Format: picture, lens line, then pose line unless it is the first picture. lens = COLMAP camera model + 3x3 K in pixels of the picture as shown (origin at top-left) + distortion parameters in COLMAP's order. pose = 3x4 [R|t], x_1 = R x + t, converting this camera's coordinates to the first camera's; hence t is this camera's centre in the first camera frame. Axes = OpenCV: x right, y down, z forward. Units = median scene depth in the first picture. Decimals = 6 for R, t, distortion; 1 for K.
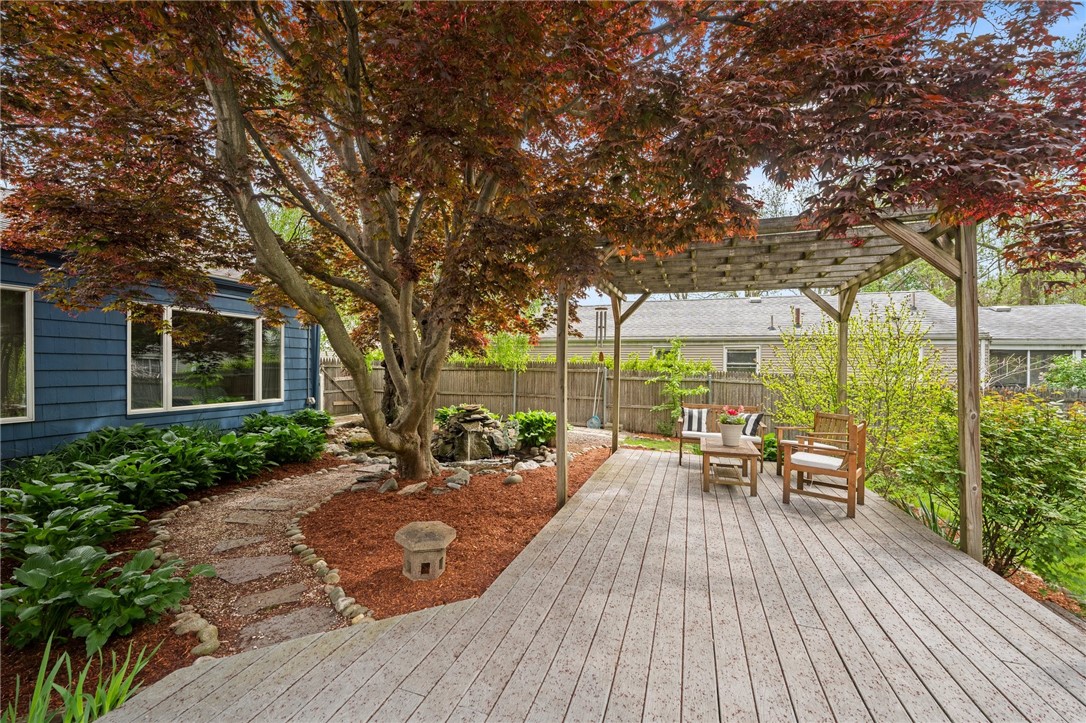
lens RADIAL K [[417.2, 0, 543.5], [0, 417.2, 363.9], [0, 0, 1]] dist [0.004046, 0.000364]
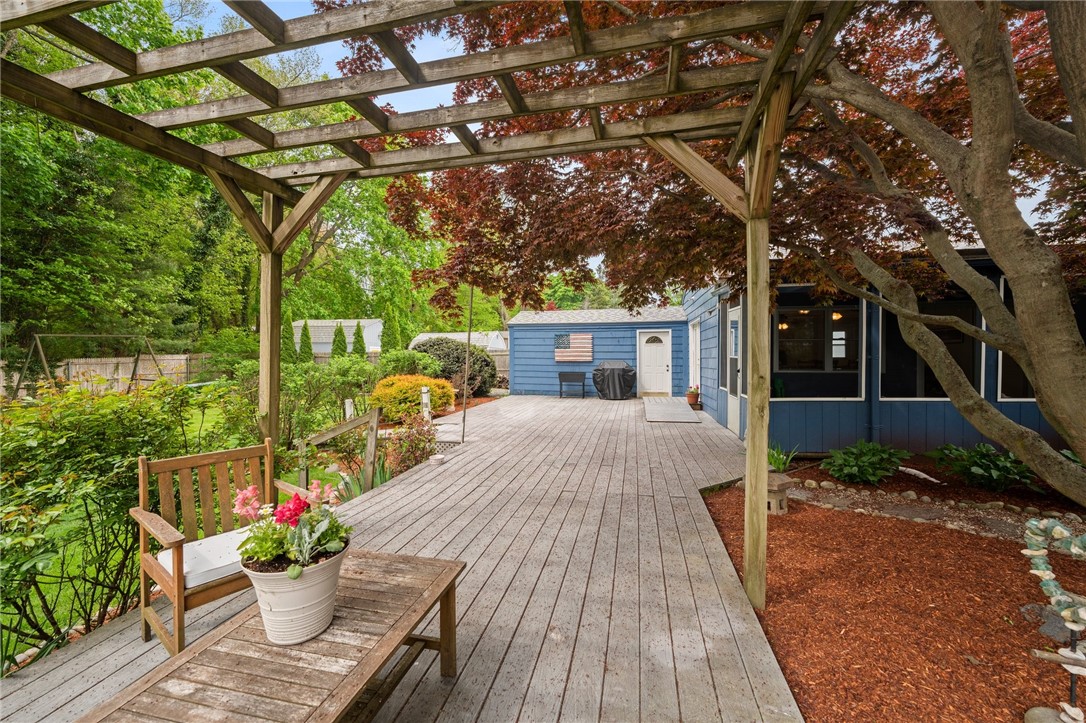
lens RADIAL K [[417.2, 0, 544.8], [0, 417.2, 361.8], [0, 0, 1]] dist [0.004046, 0.000364]
pose [[-0.992069, -0.001177, -0.125692, 0.606090], [-0.002519, 0.999942, 0.010512, 0.041871], [0.125672, 0.010746, -0.992014, 2.365993]]
